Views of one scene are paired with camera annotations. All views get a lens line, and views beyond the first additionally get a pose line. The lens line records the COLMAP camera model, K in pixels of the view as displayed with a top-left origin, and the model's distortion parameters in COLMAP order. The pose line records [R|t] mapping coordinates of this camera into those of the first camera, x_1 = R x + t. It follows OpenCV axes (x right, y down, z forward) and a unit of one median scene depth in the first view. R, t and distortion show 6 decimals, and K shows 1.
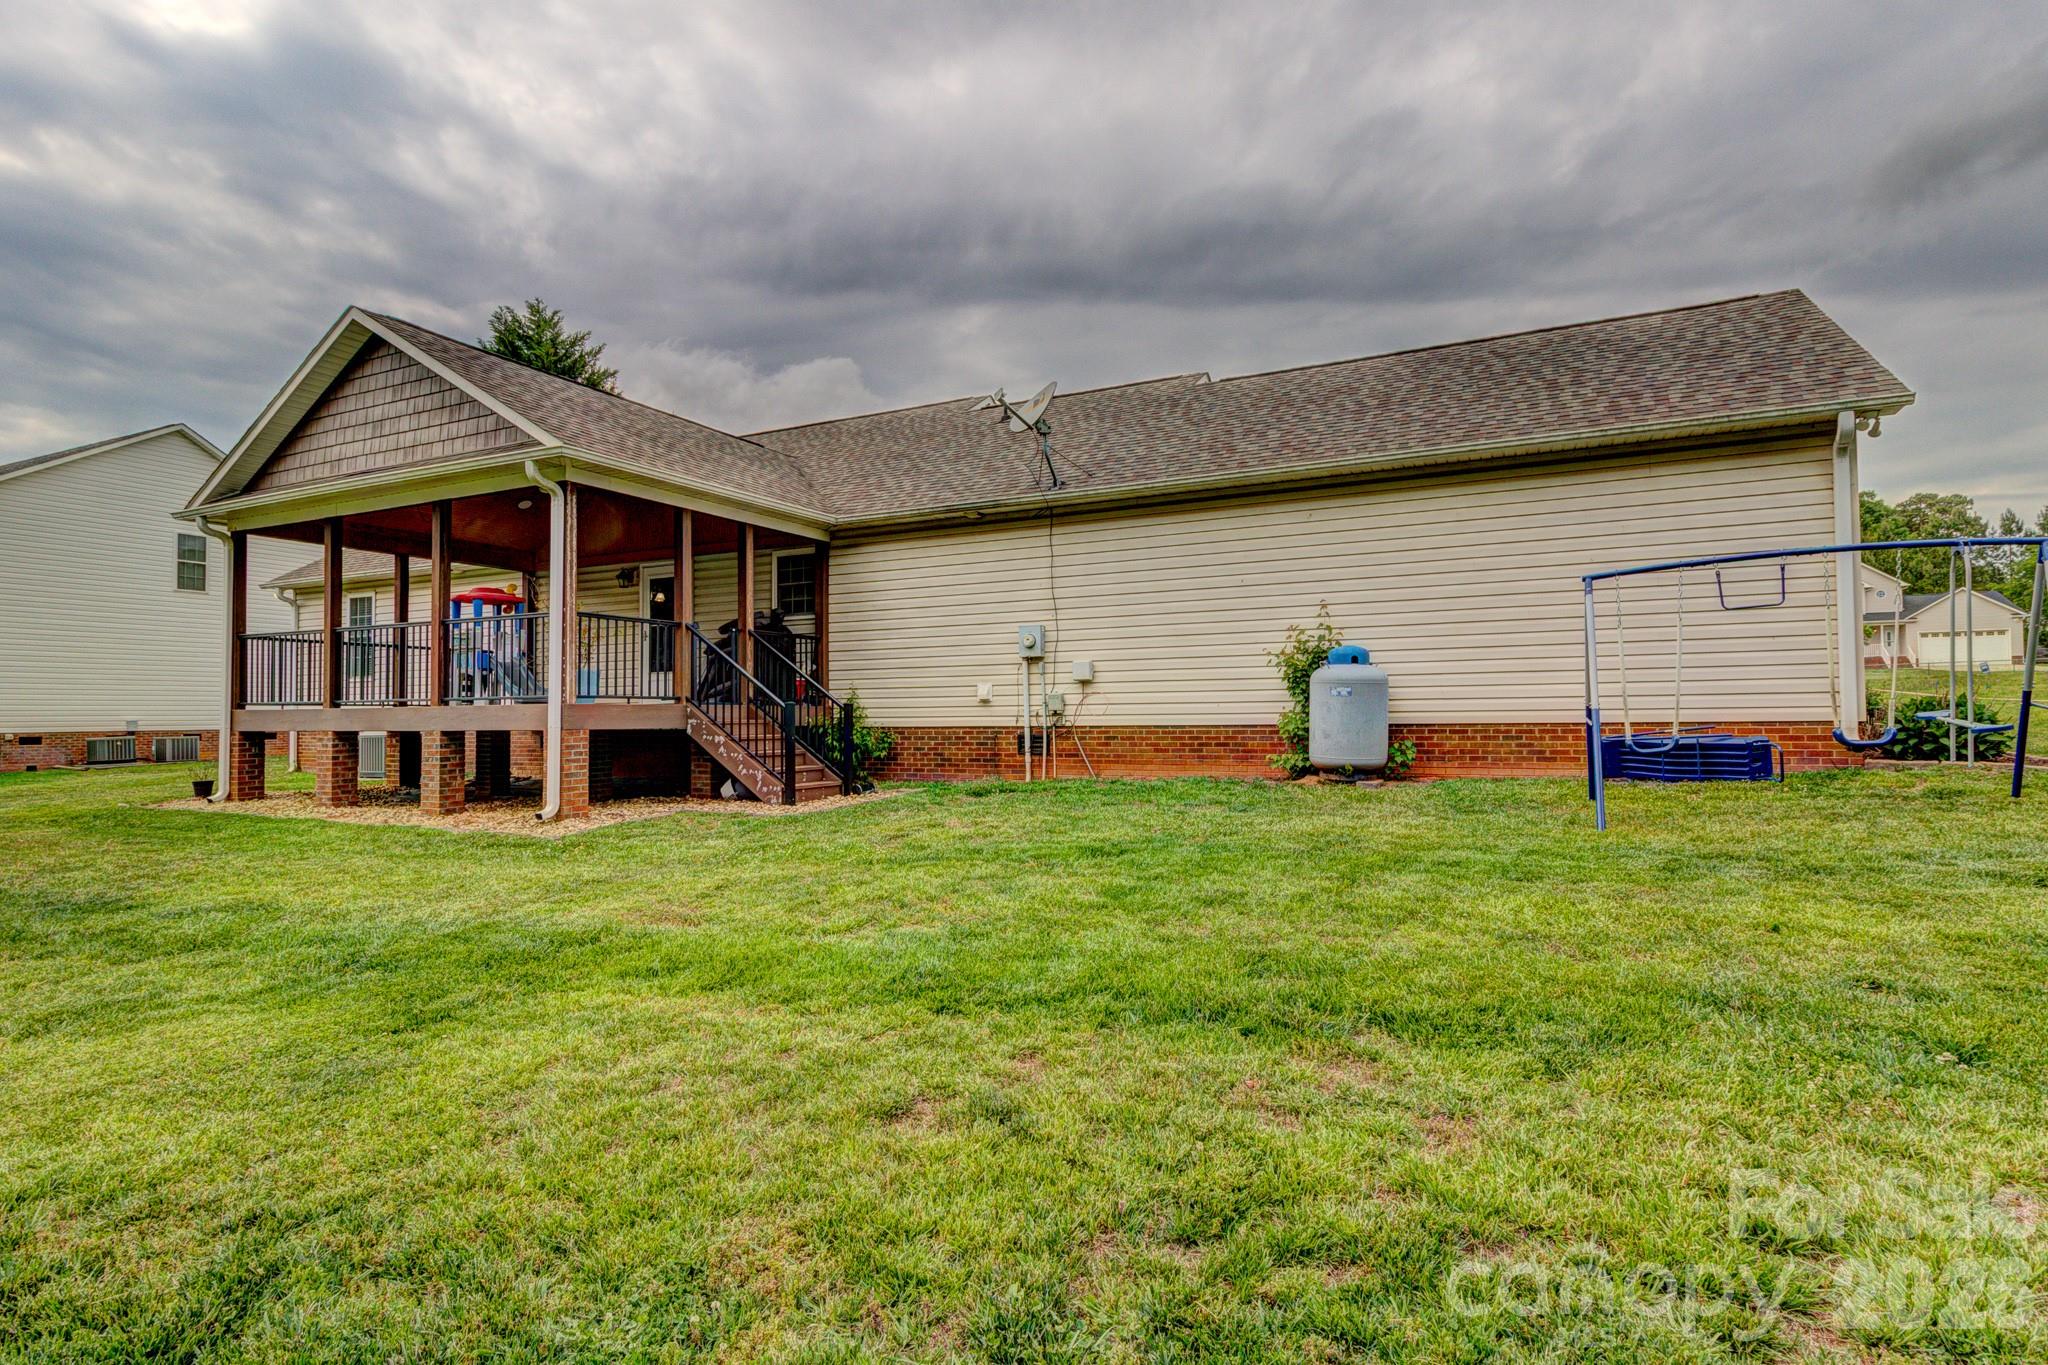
lens RADIAL K [[1066.5, 0, 1024.0], [0, 1066.5, 682.5], [0, 0, 1]] dist [-0.003708, -0.000042]
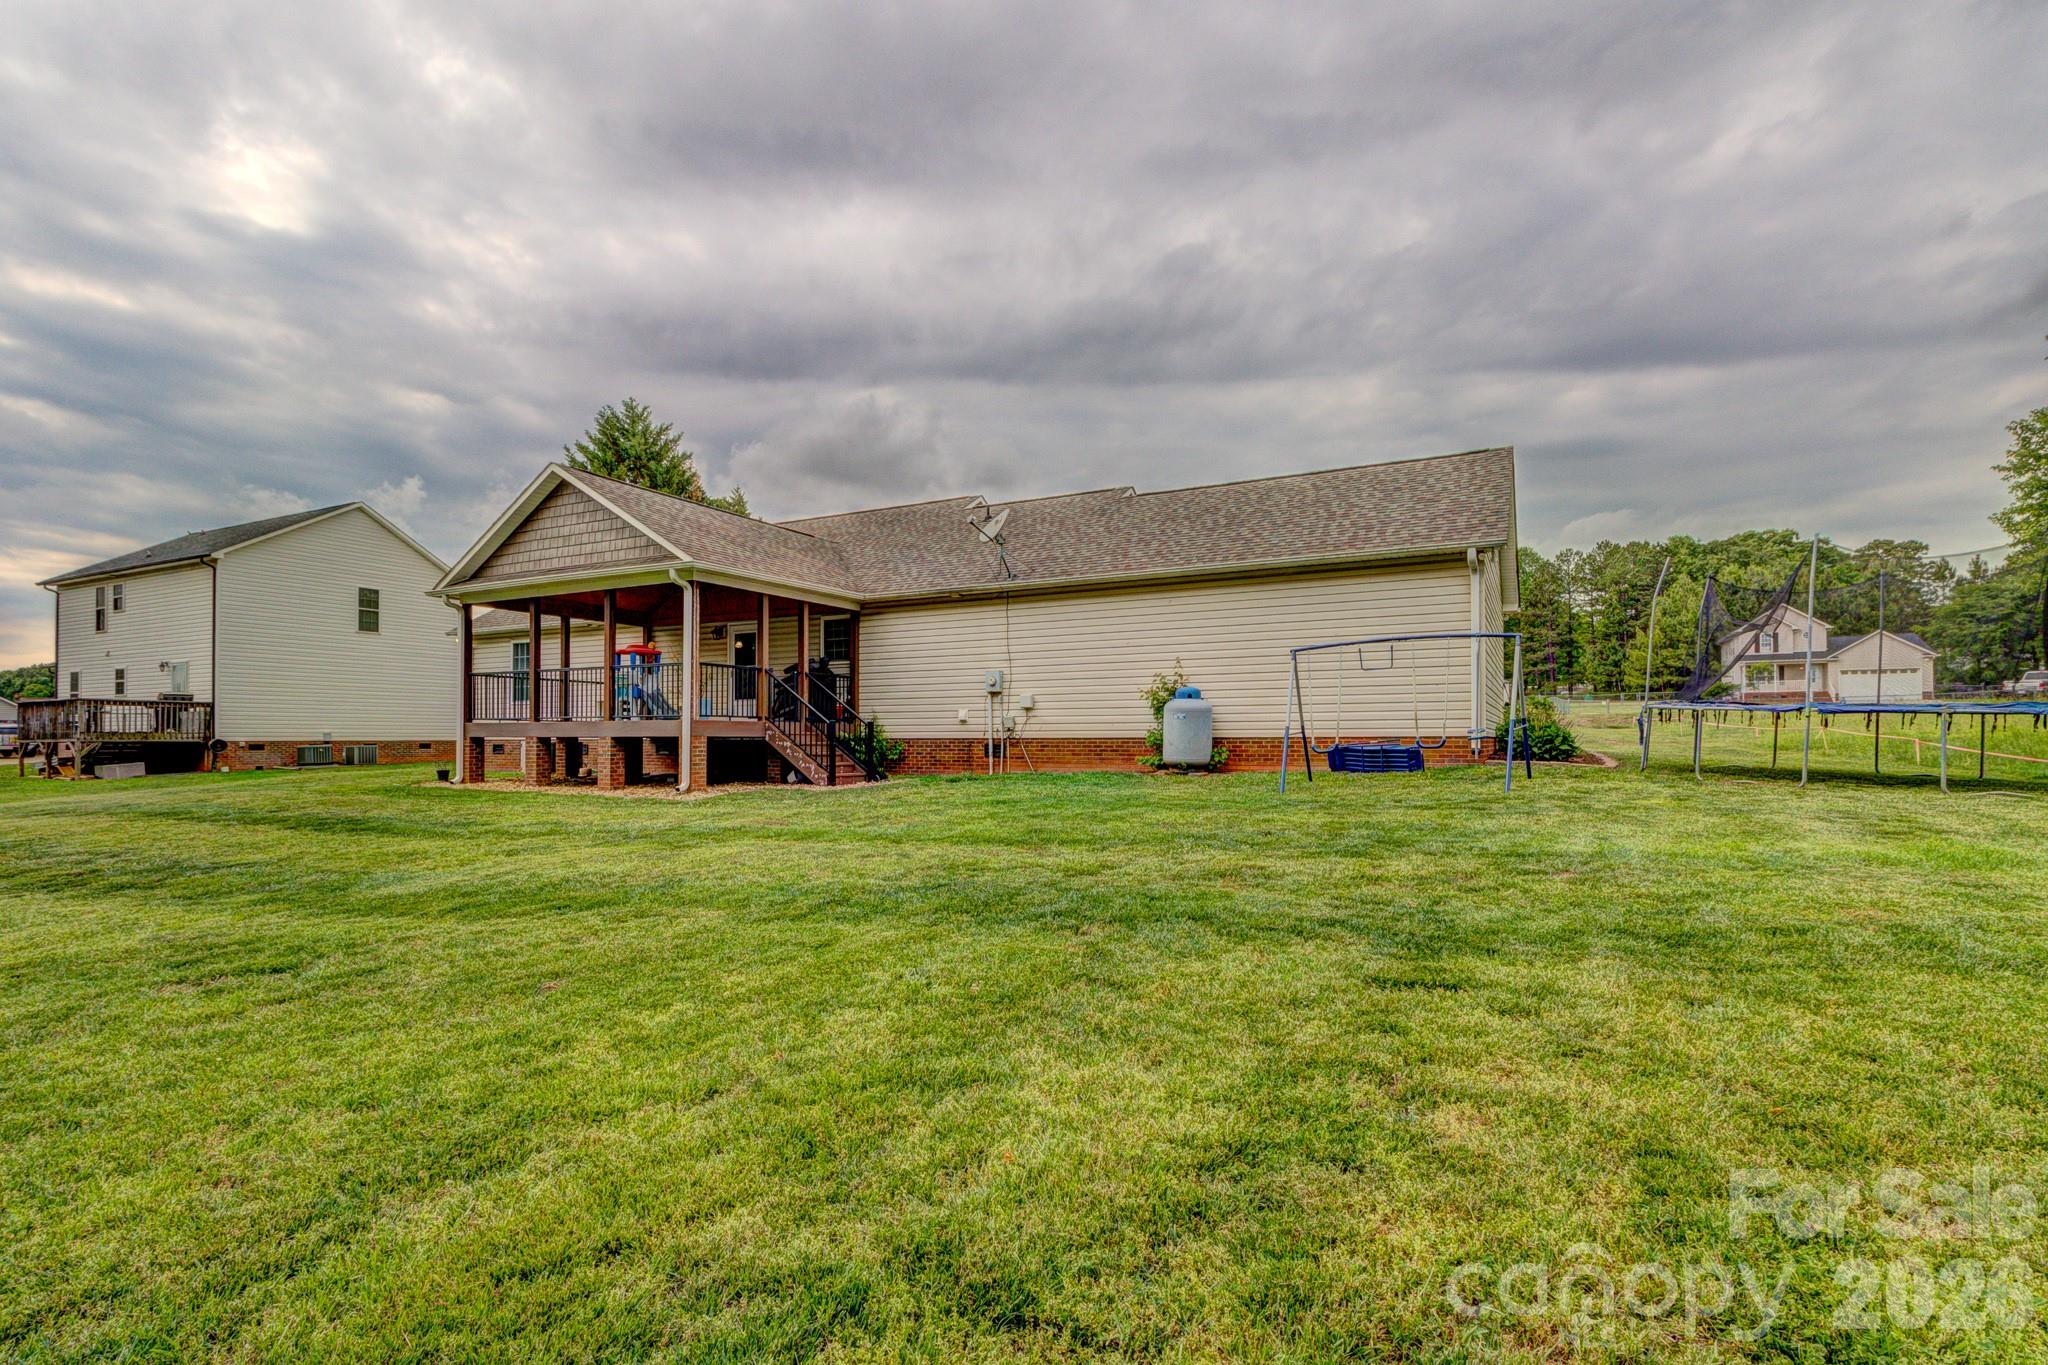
lens RADIAL K [[984.4, 0, 1022.8], [0, 984.4, 726.0], [0, 0, 1]] dist [0.000851, 0.002121]
pose [[0.999671, 0.008108, -0.024336, 0.082521], [-0.007682, 0.999817, 0.017530, -0.000487], [0.024473, -0.017337, 0.999550, -0.380605]]
